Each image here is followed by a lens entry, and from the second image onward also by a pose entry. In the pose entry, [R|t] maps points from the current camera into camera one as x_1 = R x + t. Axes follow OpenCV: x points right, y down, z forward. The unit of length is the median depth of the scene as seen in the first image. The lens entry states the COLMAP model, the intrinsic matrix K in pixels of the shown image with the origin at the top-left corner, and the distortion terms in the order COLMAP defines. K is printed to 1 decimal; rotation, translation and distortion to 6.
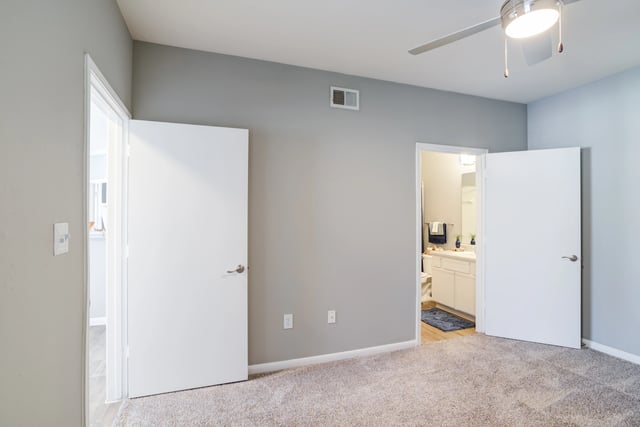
lens RADIAL K [[324.8, 0, 320.0], [0, 324.8, 213.5], [0, 0, 1]] dist [-0.030804, 0.001184]
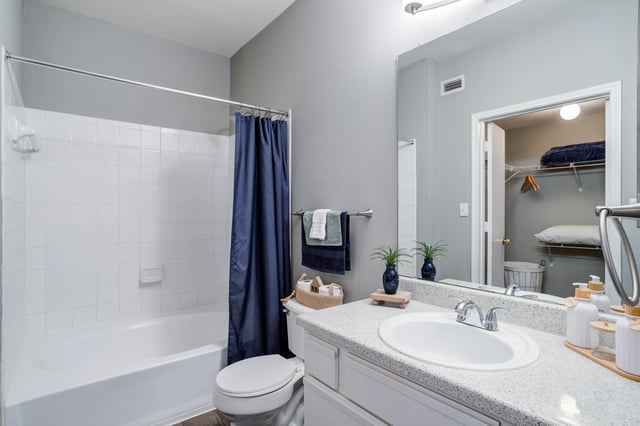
lens RADIAL K [[324.8, 0, 320.0], [0, 324.8, 213.0], [0, 0, 1]] dist [-0.030804, 0.001184]
pose [[0.944085, 0.004896, 0.329665, 0.244790], [-0.007484, 0.999950, 0.006581, 0.028708], [-0.329616, -0.008680, 0.944075, 0.678641]]
